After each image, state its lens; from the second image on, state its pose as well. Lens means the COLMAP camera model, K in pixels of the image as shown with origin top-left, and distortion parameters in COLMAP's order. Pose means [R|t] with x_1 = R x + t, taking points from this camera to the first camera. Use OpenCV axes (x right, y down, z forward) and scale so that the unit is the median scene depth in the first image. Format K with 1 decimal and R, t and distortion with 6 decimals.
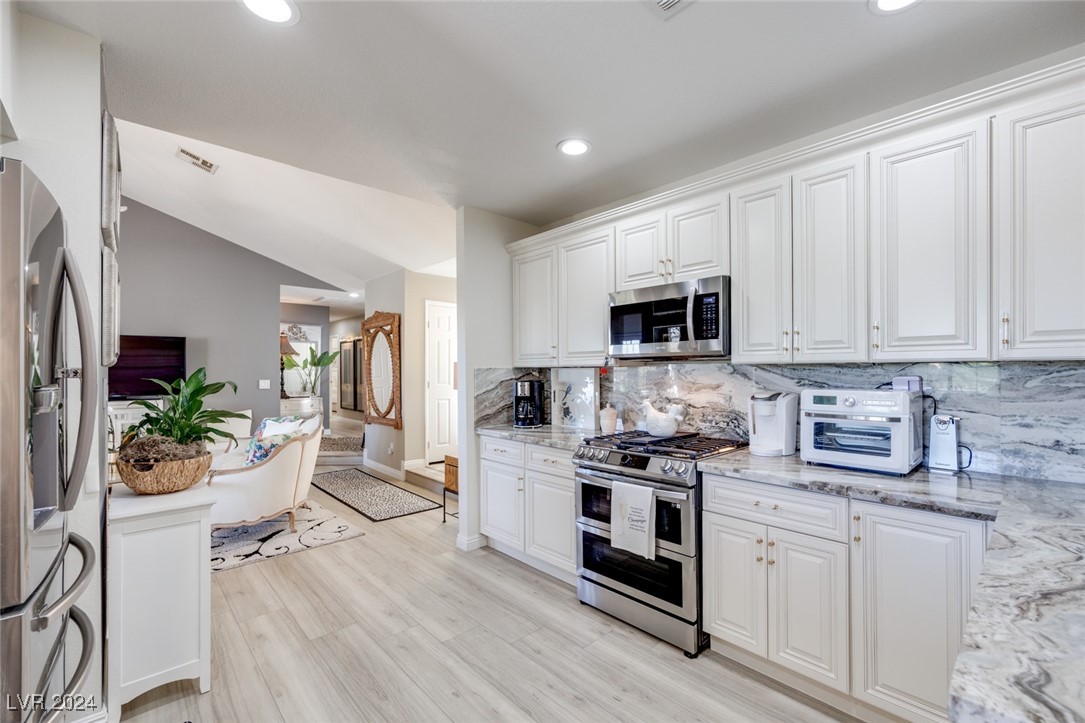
lens RADIAL K [[465.2, 0, 558.1], [0, 465.2, 370.7], [0, 0, 1]] dist [-0.001537, -0.000006]
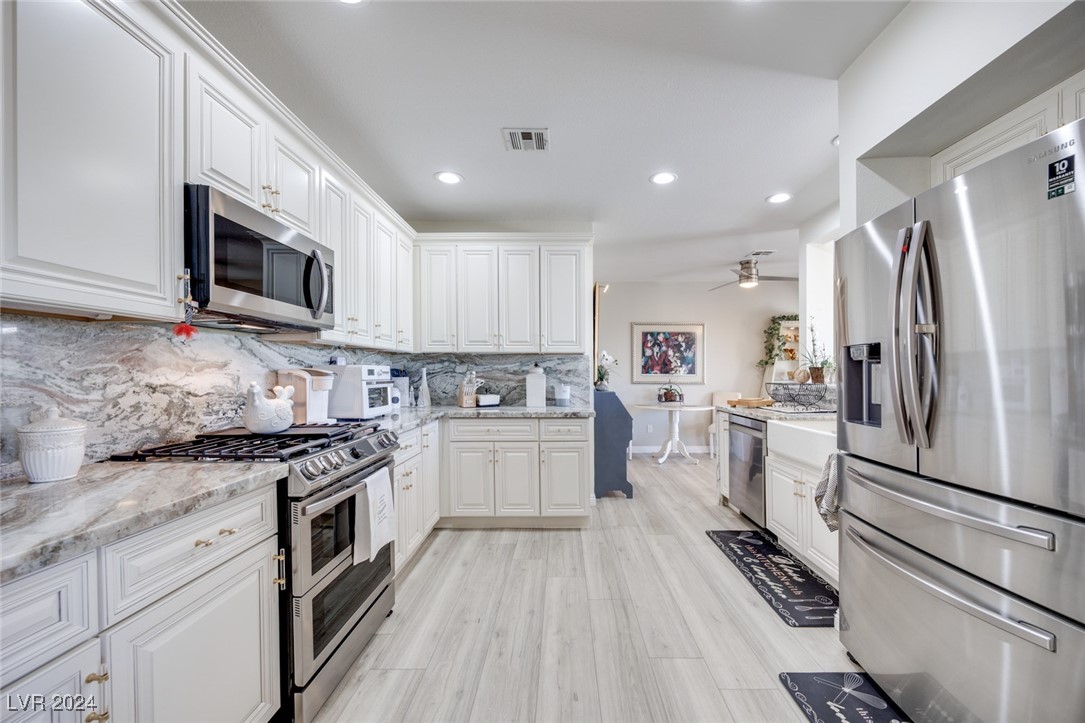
lens RADIAL K [[422.1, 0, 562.4], [0, 422.1, 377.6], [0, 0, 1]] dist [-0.001862, -0.000165]
pose [[-0.725279, -0.003216, 0.688448, -0.500629], [0.004815, 0.999941, 0.009744, 0.047942], [-0.688438, 0.010382, -0.725221, 1.054986]]
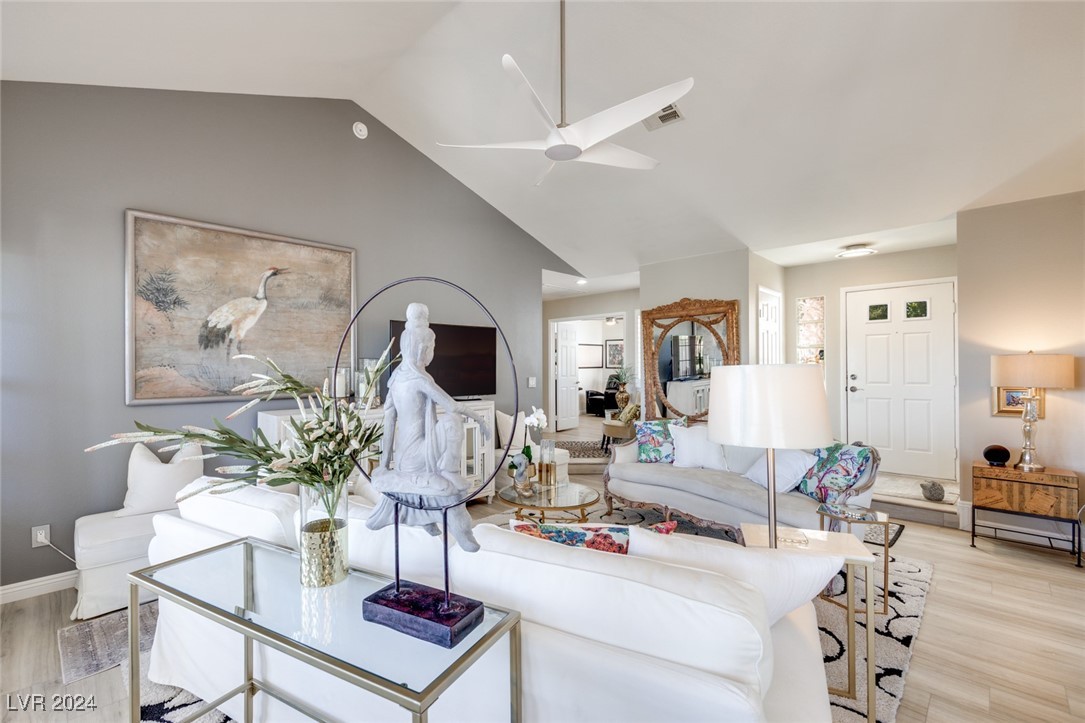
lens RADIAL K [[475.6, 0, 509.1], [0, 475.6, 365.4], [0, 0, 1]] dist [0.002540, 0.000246]
pose [[0.999887, -0.001660, 0.014949, -1.519169], [0.001736, 0.999985, -0.005117, 0.005295], [-0.014940, 0.005142, 0.999875, 0.214049]]
